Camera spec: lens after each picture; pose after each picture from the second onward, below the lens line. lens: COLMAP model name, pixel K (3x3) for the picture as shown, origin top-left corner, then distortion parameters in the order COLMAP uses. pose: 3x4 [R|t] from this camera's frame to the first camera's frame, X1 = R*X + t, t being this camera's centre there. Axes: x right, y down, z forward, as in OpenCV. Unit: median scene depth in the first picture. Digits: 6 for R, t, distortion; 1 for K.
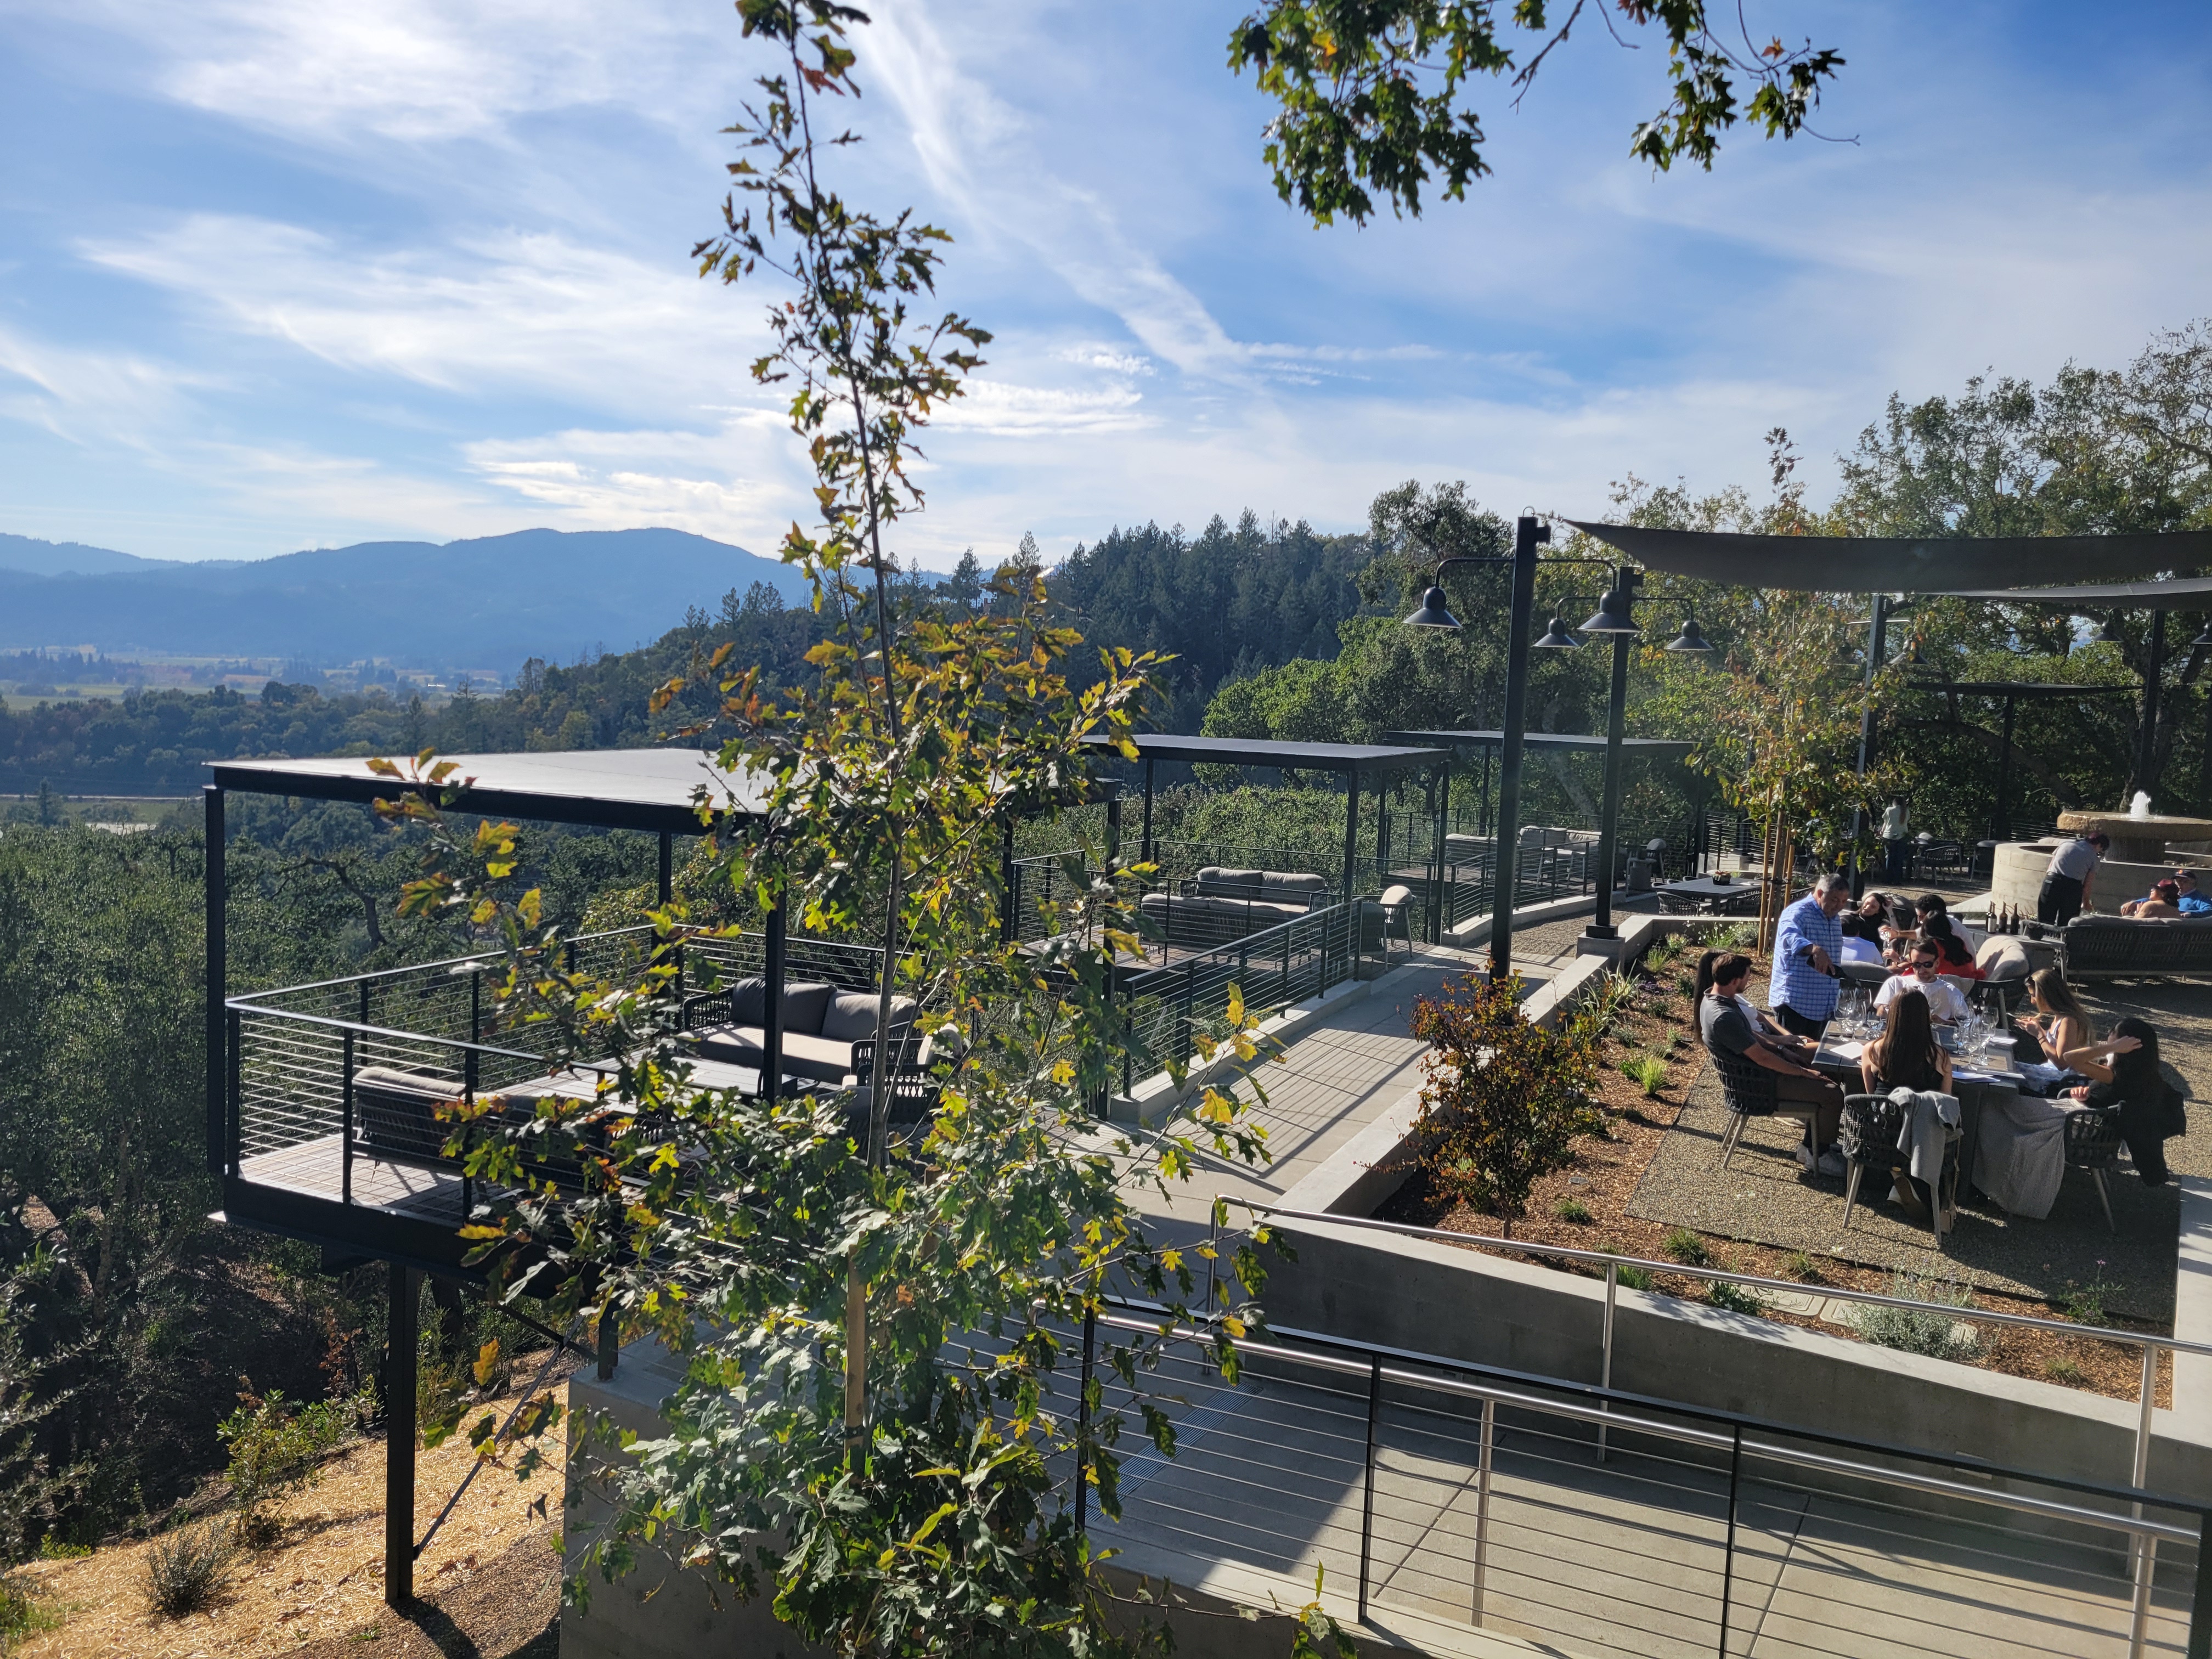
lens RADIAL K [[1679.5, 0, 1120.1], [0, 1679.5, 815.9], [0, 0, 1]] dist [0.070472, -0.033747]
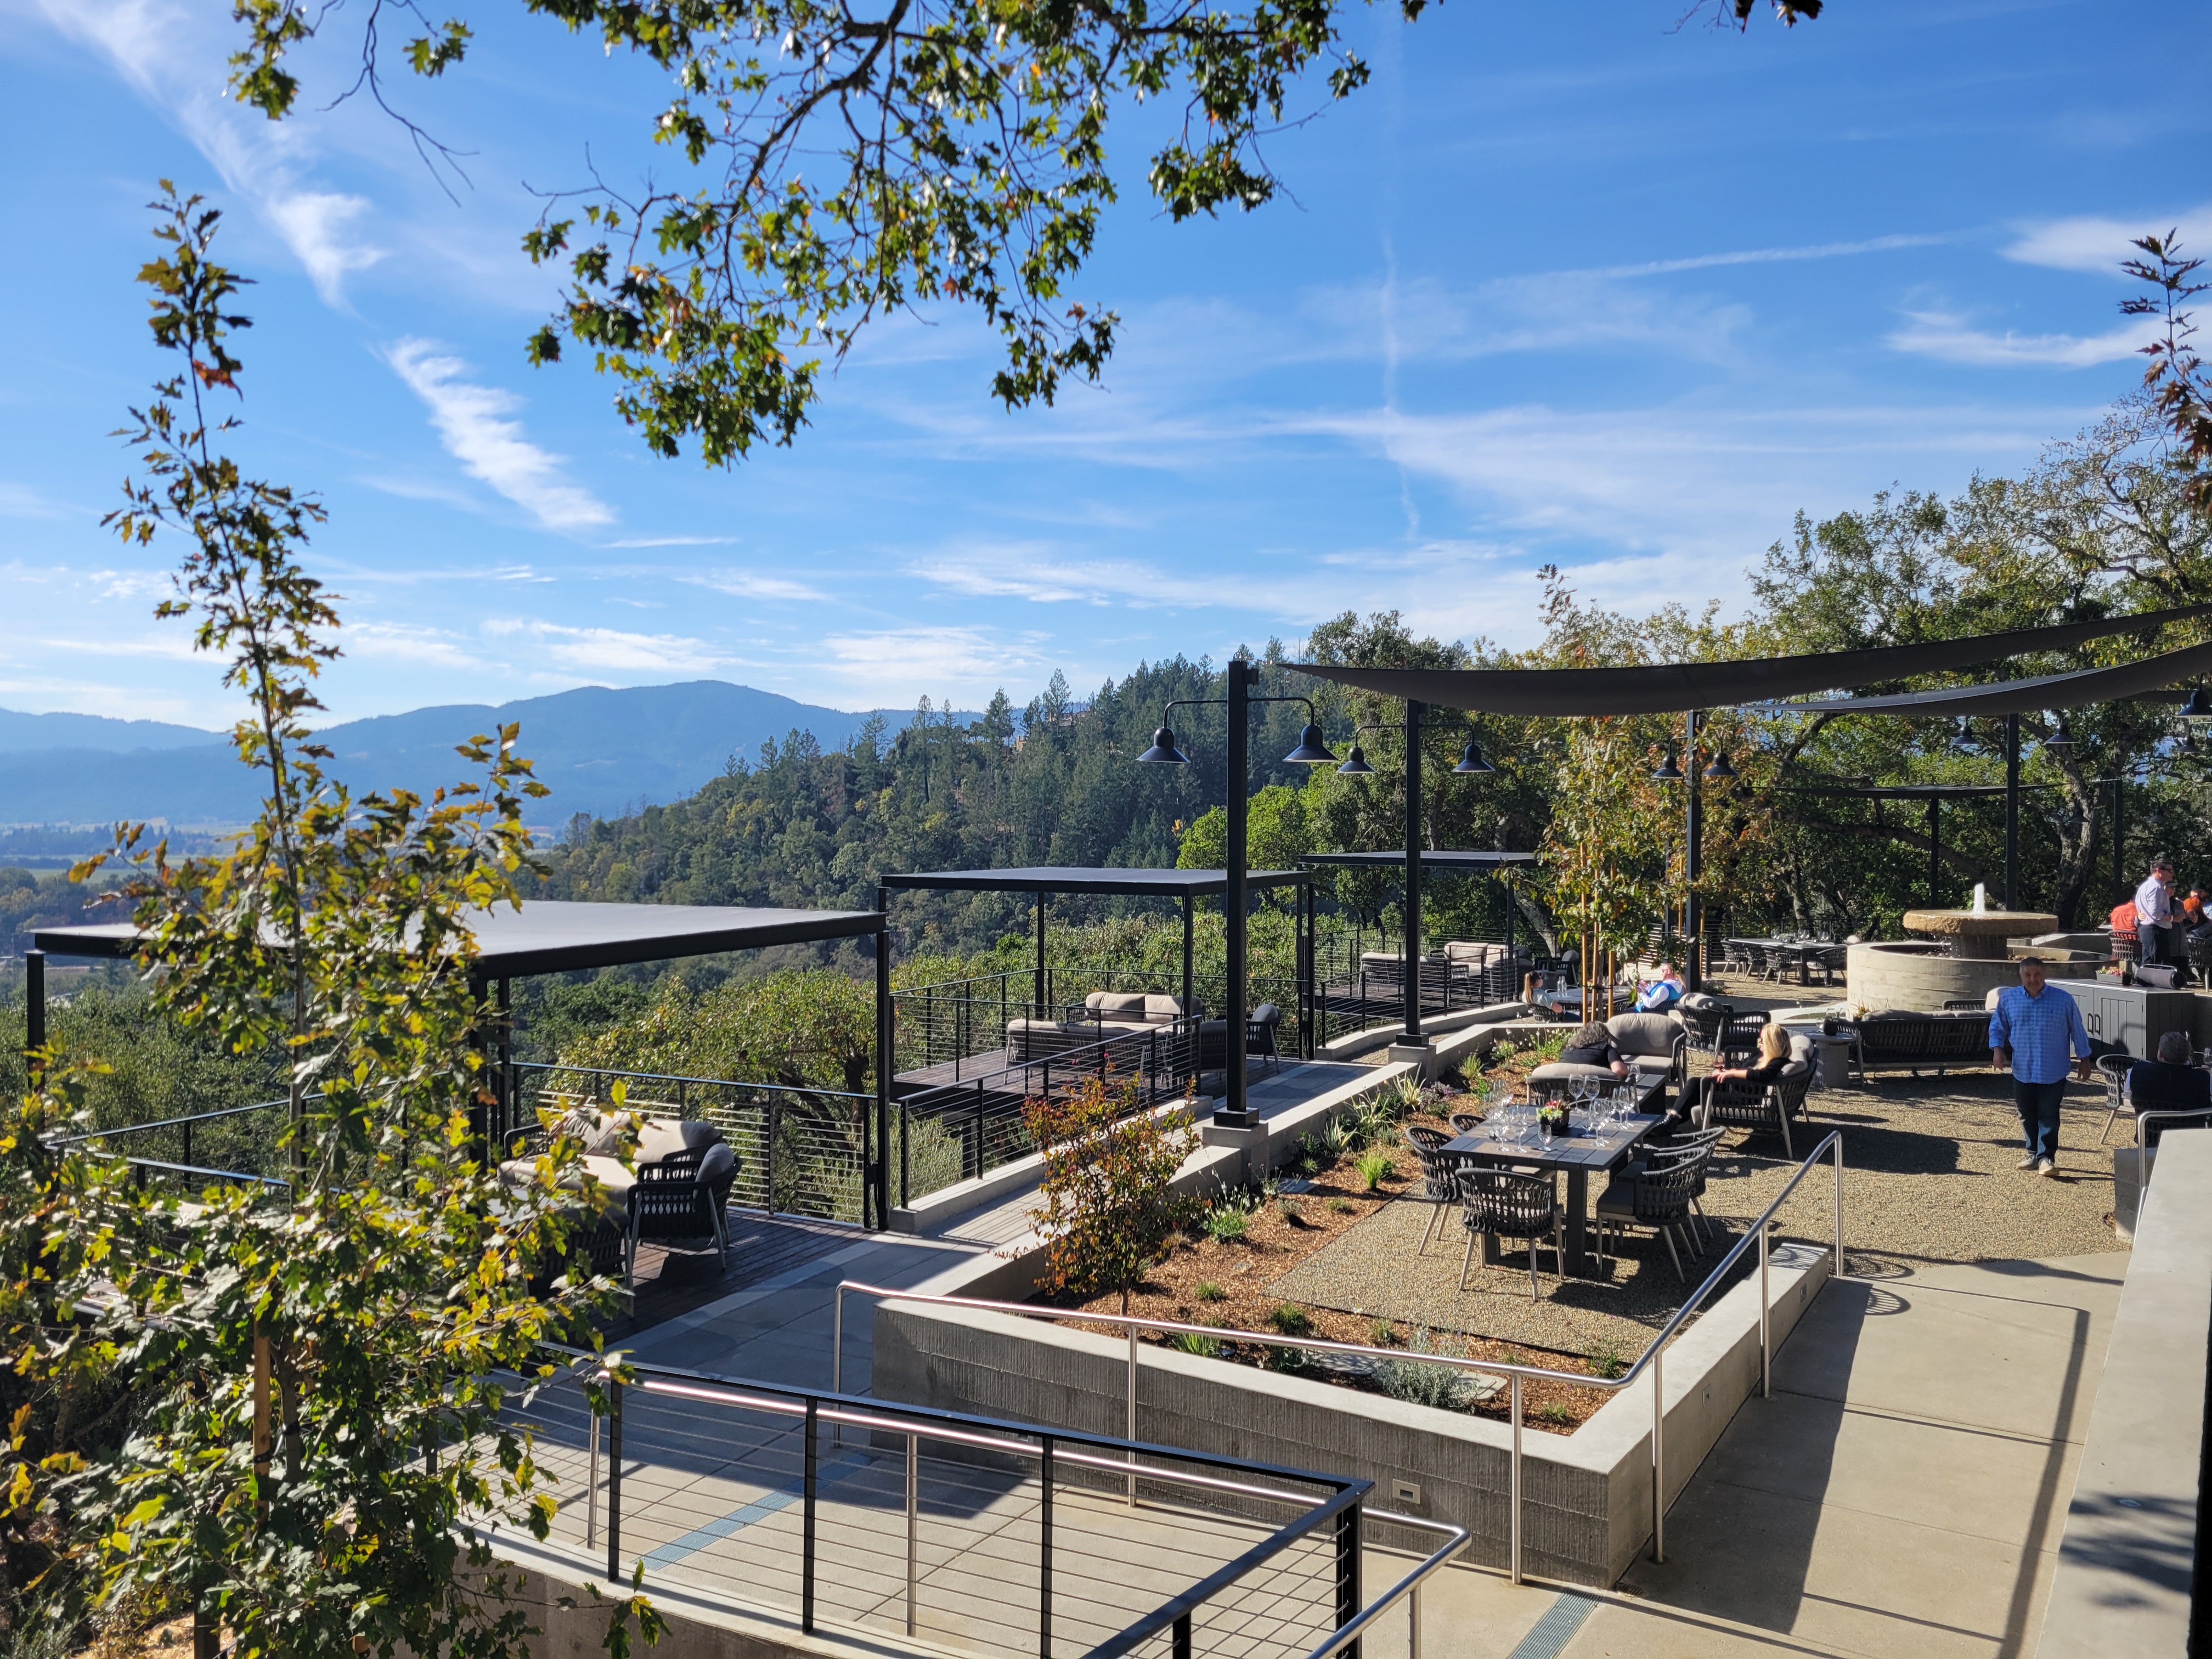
lens RADIAL K [[1679.5, 0, 1102.7], [0, 1679.5, 841.3], [0, 0, 1]] dist [0.070472, -0.033747]
pose [[0.998535, -0.037866, -0.038647, 0.062239], [0.035357, 0.997345, -0.063667, 0.002073], [0.040955, 0.062207, 0.997223, -0.028369]]
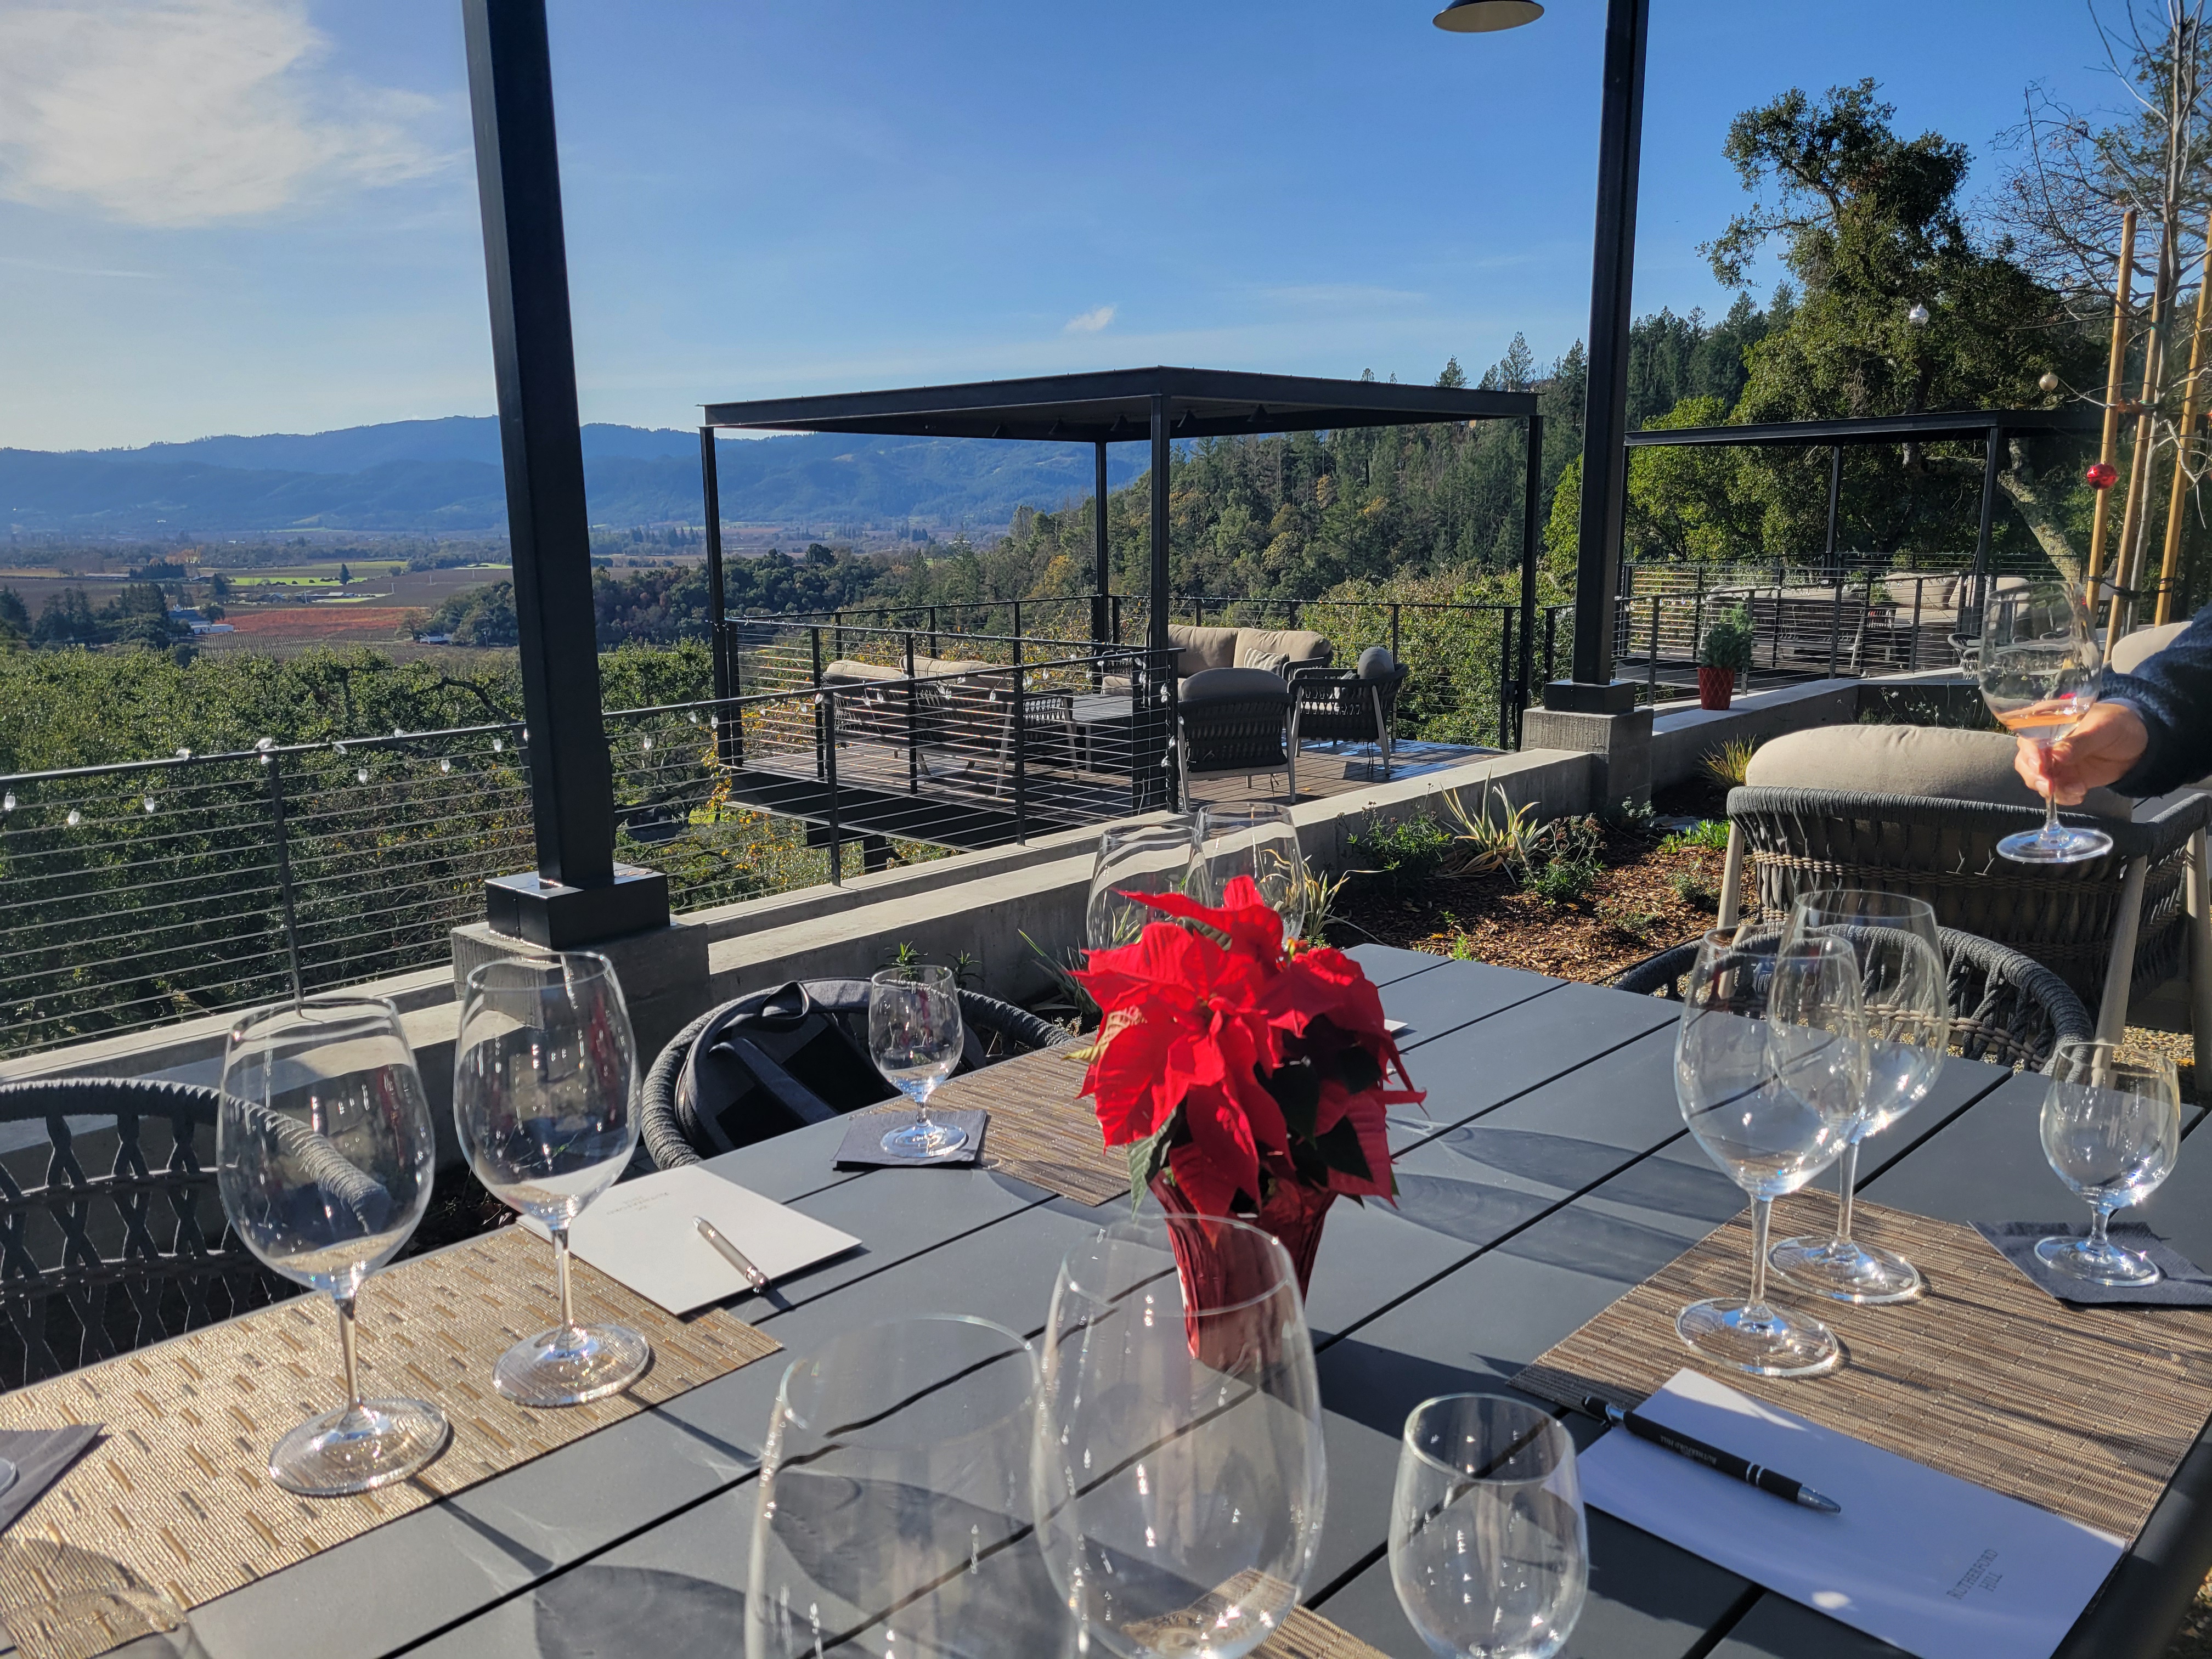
lens RADIAL K [[1679.5, 0, 1096.0], [0, 1679.5, 822.5], [0, 0, 1]] dist [0.070472, -0.033747]
pose [[0.949577, 0.003324, -0.313517, 0.134465], [0.027536, 0.995196, 0.093951, 0.025772], [0.312323, -0.097846, 0.944923, 0.245894]]
